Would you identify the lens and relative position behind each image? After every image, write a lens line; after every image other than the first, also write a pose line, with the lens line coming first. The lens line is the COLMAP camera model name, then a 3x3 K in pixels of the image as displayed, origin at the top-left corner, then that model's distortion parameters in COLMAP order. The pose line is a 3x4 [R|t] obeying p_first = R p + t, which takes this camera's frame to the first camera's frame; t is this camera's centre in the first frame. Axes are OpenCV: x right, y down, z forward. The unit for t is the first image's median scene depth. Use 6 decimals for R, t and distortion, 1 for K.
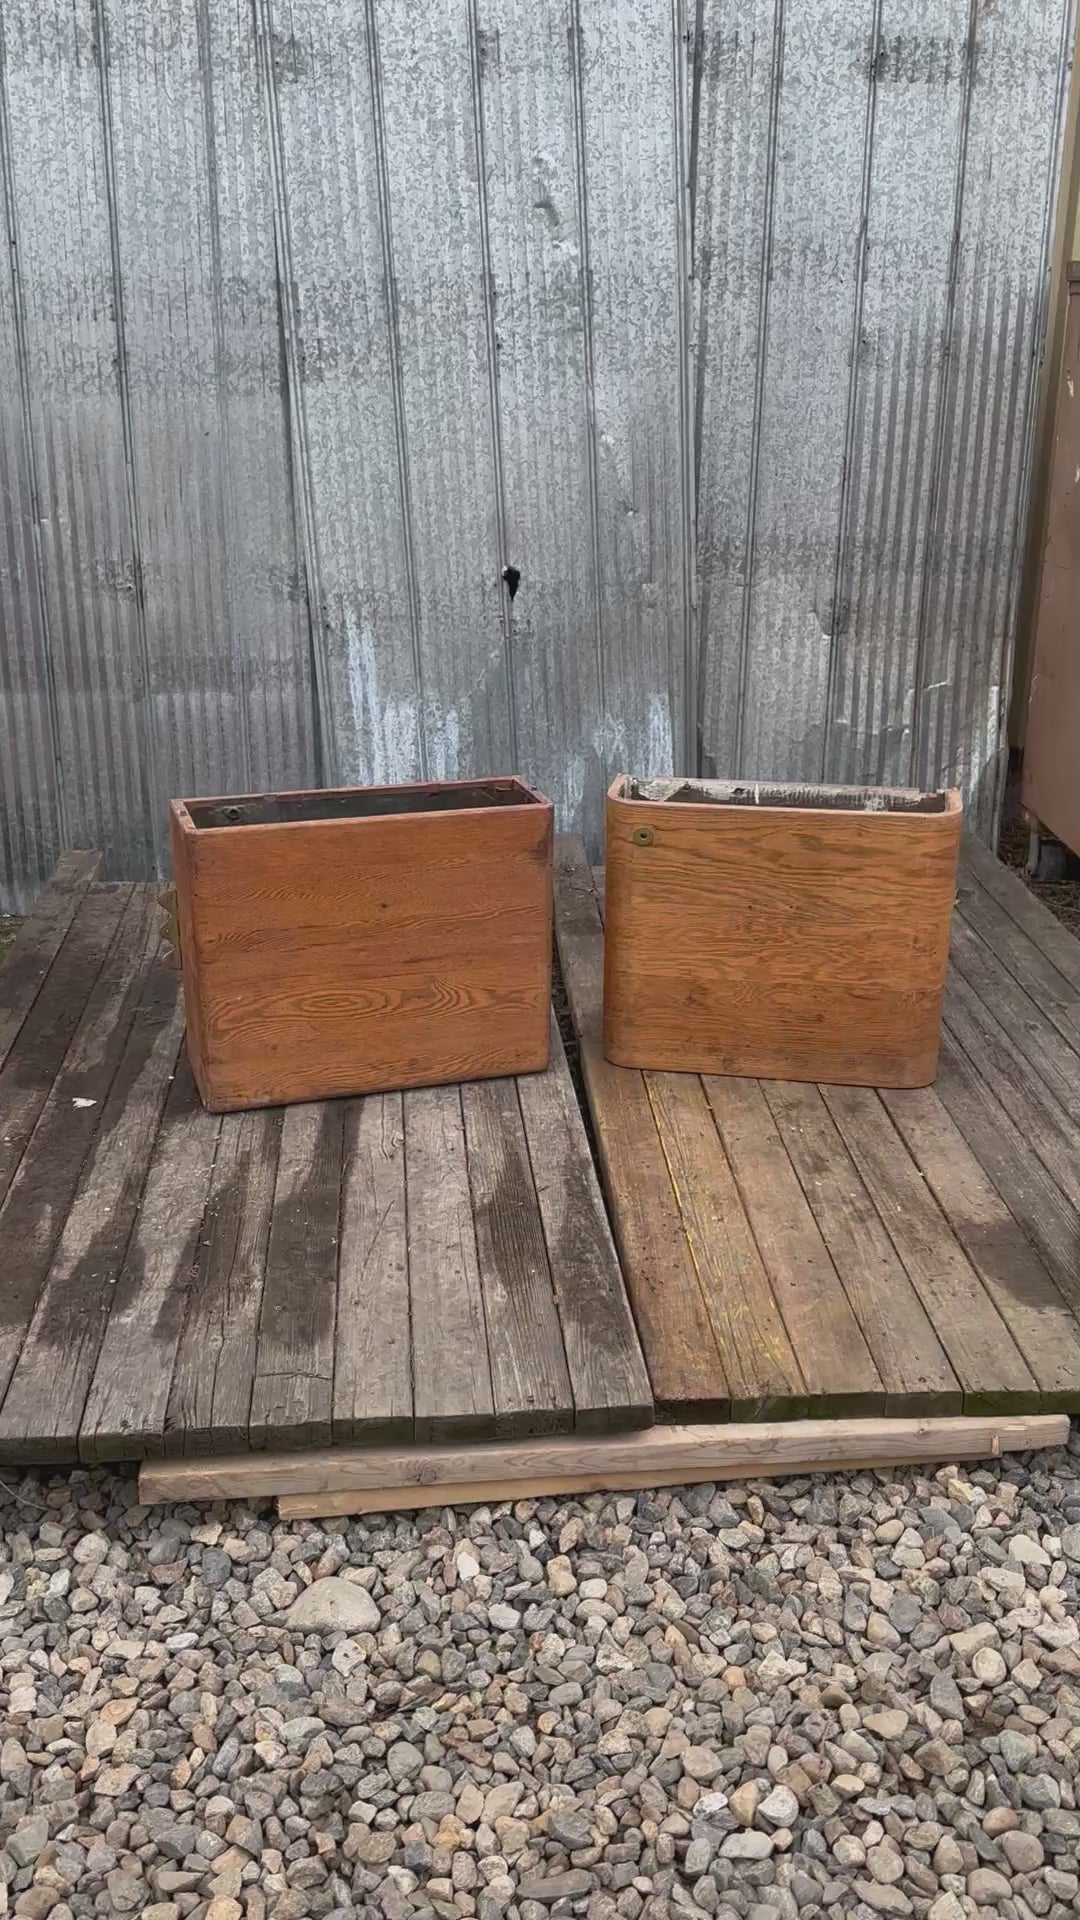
lens RADIAL K [[1580.7, 0, 540.0], [0, 1580.7, 960.0], [0, 0, 1]] dist [0.205817, -0.445530]
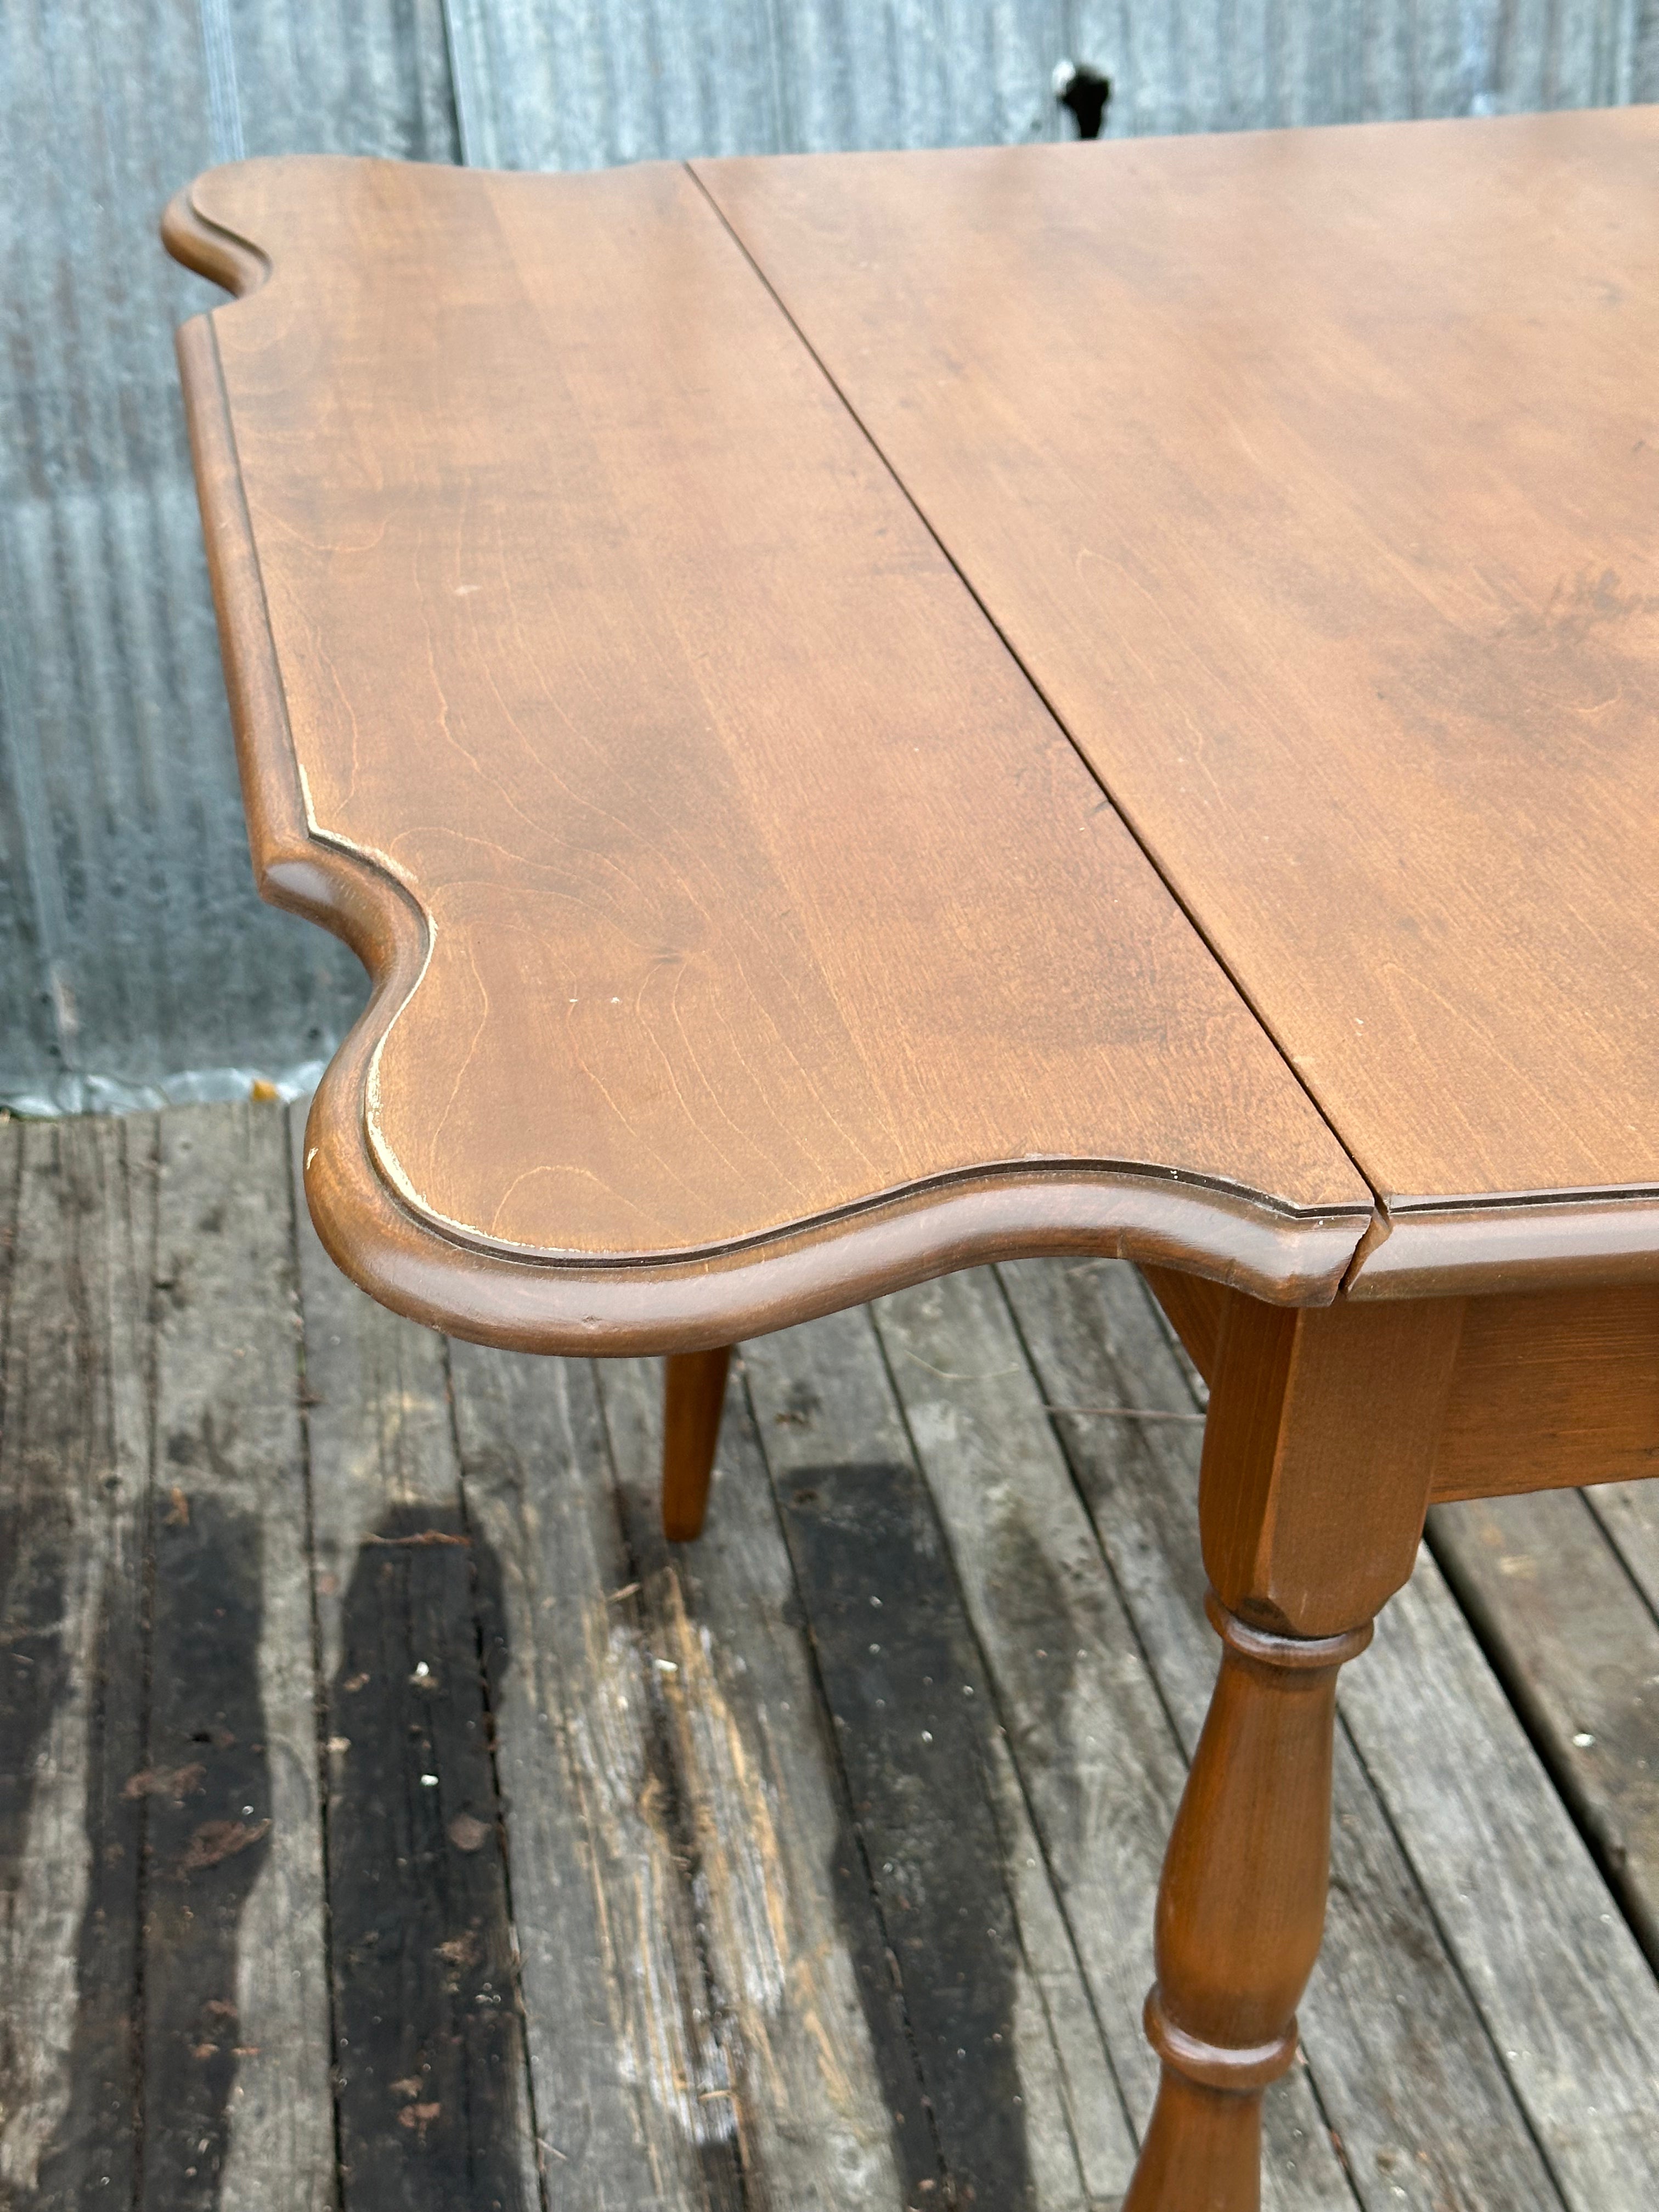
lens RADIAL K [[3070.0, 0, 829.5], [0, 3070.0, 1106.0], [0, 0, 1]] dist [0.201860, -0.465812]
pose [[0.996571, -0.056258, 0.060670, -0.123539], [0.045114, 0.984145, 0.171530, -0.153393], [-0.069358, -0.168205, 0.983309, 0.353769]]
